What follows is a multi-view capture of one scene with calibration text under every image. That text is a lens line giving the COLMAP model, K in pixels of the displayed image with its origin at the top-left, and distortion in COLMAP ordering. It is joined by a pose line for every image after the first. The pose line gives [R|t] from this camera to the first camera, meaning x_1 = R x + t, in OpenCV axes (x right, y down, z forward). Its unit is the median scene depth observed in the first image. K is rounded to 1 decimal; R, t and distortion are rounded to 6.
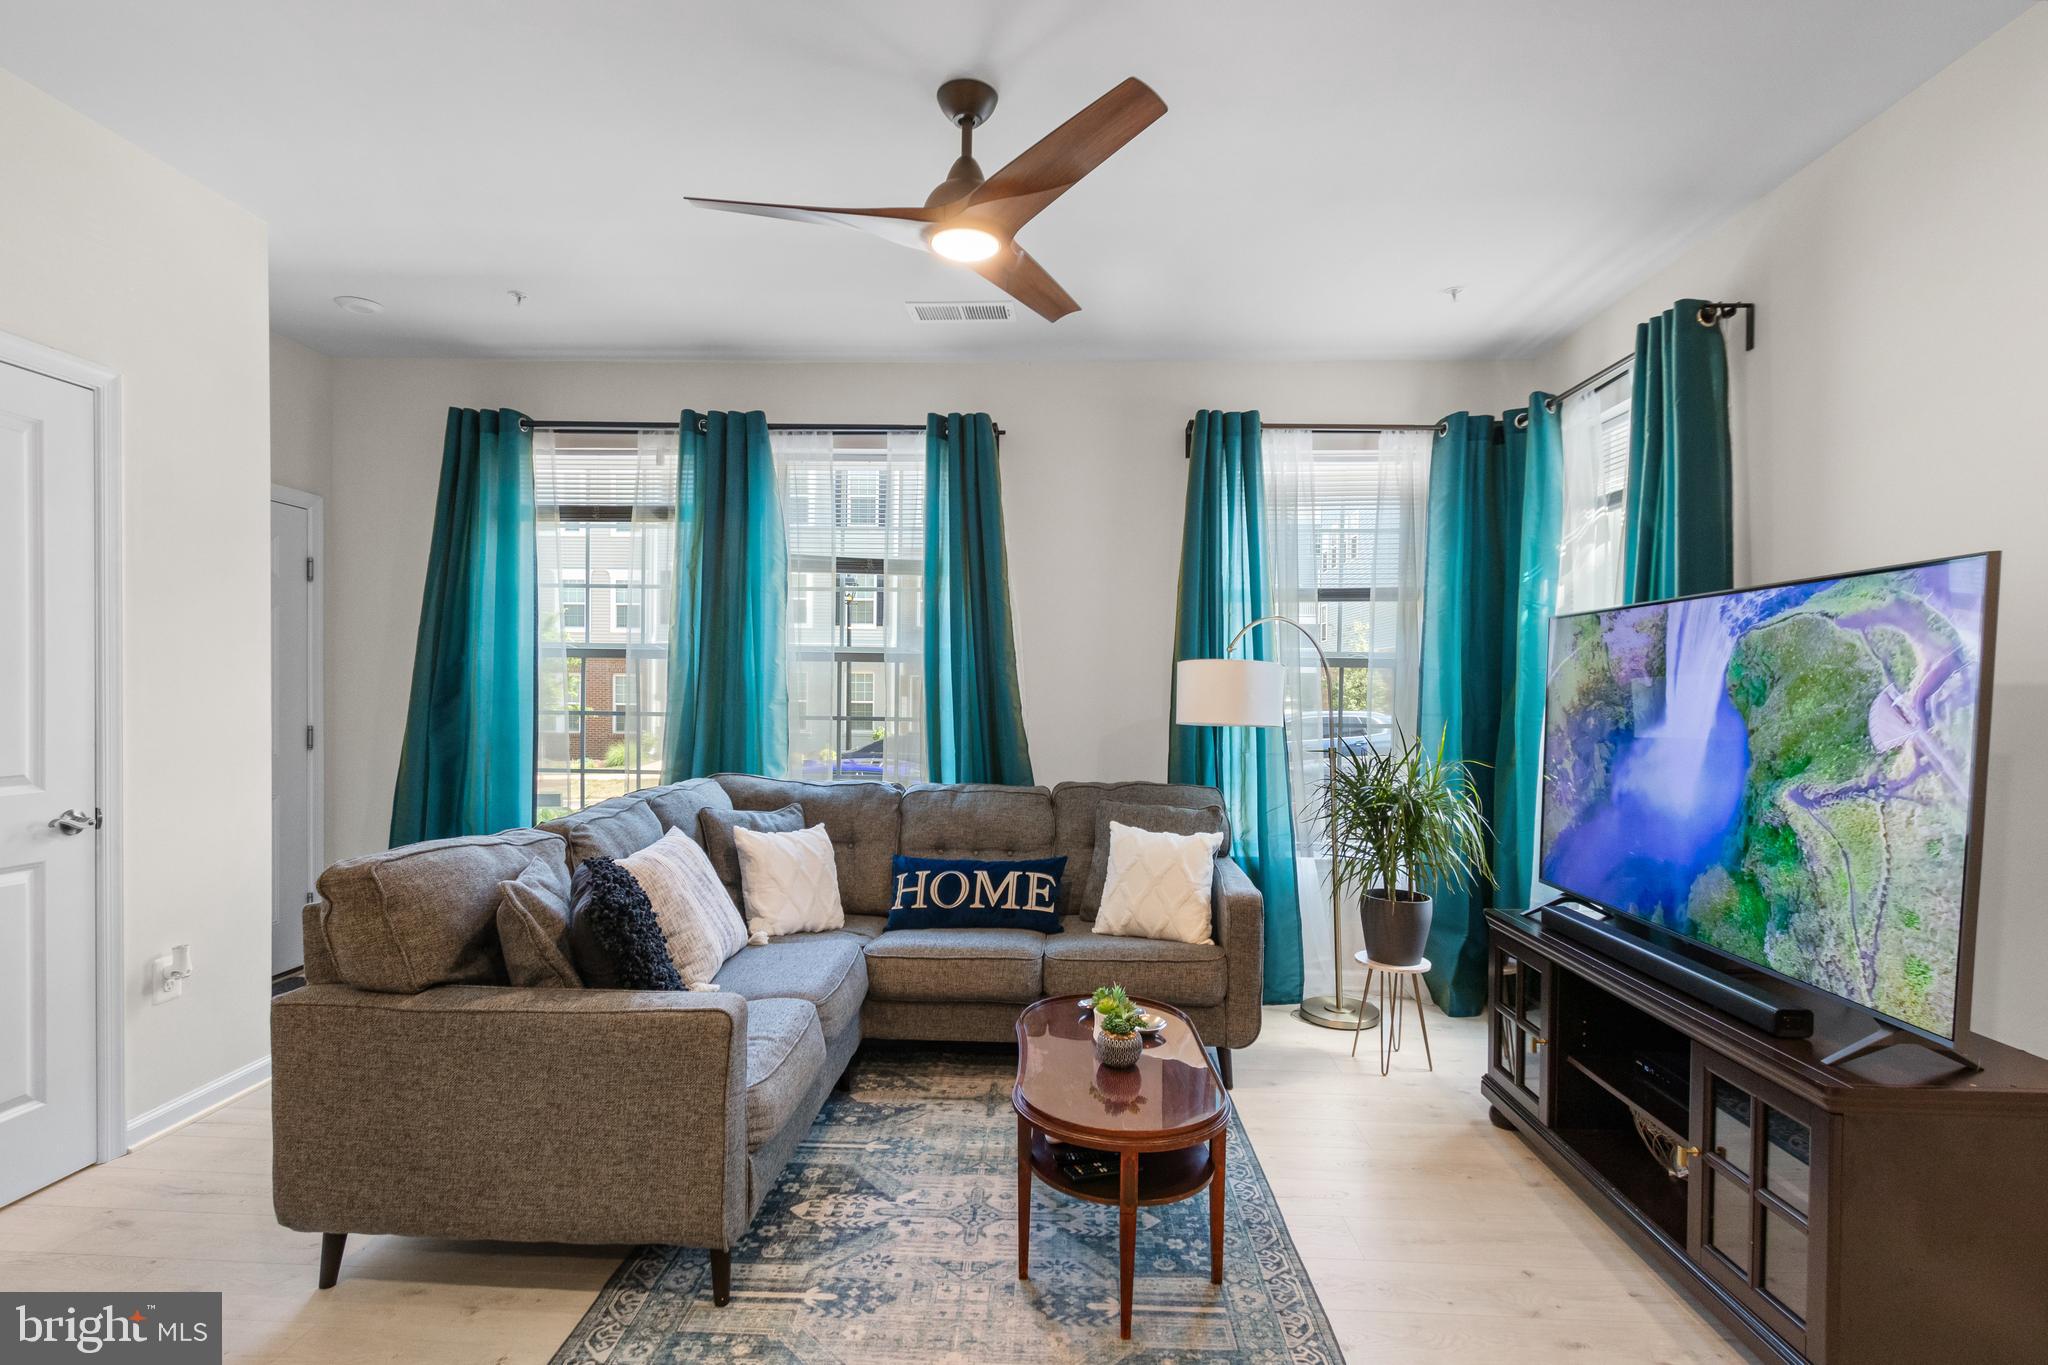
lens RADIAL K [[966.6, 0, 1027.0], [0, 966.6, 696.7], [0, 0, 1]] dist [0.003315, -0.000026]
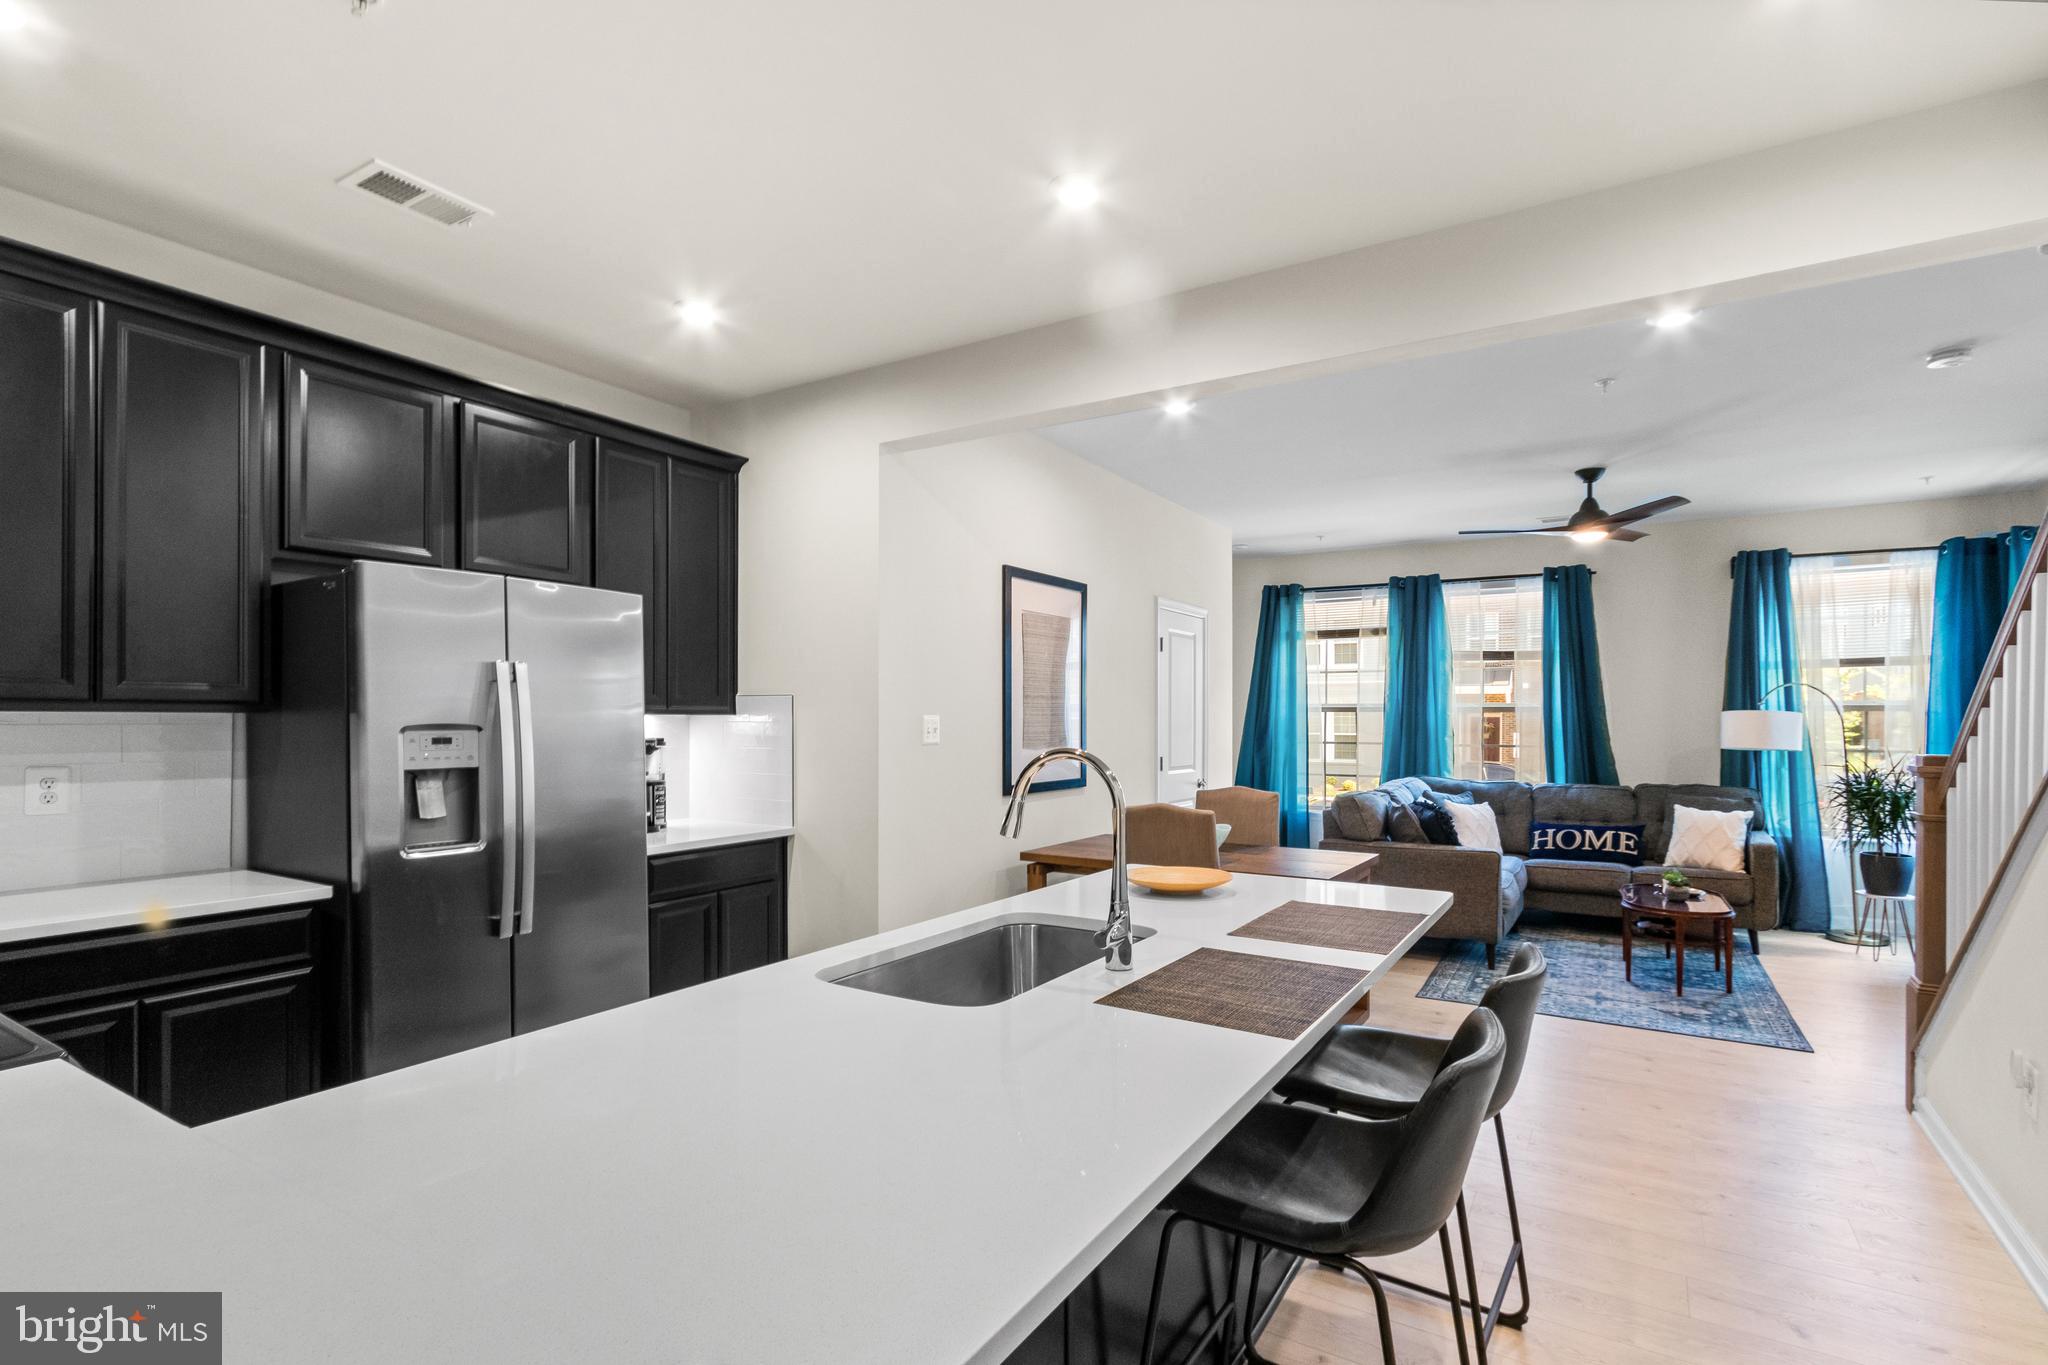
lens RADIAL K [[966.6, 0, 1025.4], [0, 966.6, 715.1], [0, 0, 1]] dist [0.003315, -0.000026]
pose [[0.867787, -0.013895, -0.496741, -0.054201], [0.008580, 0.999879, -0.012980, -0.017064], [0.496862, 0.007002, 0.867802, -0.988442]]
